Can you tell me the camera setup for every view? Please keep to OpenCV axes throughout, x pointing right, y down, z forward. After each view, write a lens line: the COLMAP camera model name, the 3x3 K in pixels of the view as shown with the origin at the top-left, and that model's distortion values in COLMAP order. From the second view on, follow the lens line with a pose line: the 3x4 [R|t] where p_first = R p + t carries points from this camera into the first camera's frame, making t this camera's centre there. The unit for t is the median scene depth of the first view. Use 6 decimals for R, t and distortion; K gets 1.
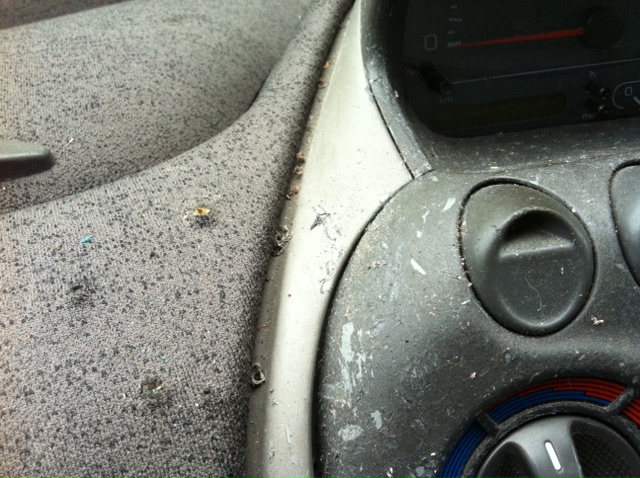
lens RADIAL K [[645.2, 0, 320.0], [0, 645.2, 239.0], [0, 0, 1]] dist [-0.105873, 0.000713]
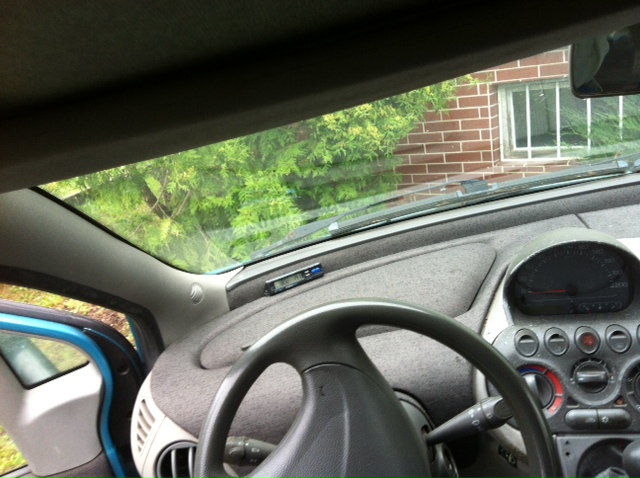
lens RADIAL K [[652.1, 0, 320.0], [0, 652.1, 239.0], [0, 0, 1]] dist [0.192377, -0.405667]
pose [[0.952886, 0.048401, -0.299444, 0.231487], [-0.097893, 0.983434, -0.152557, 0.153582], [0.287099, 0.174683, 0.941839, -4.047763]]
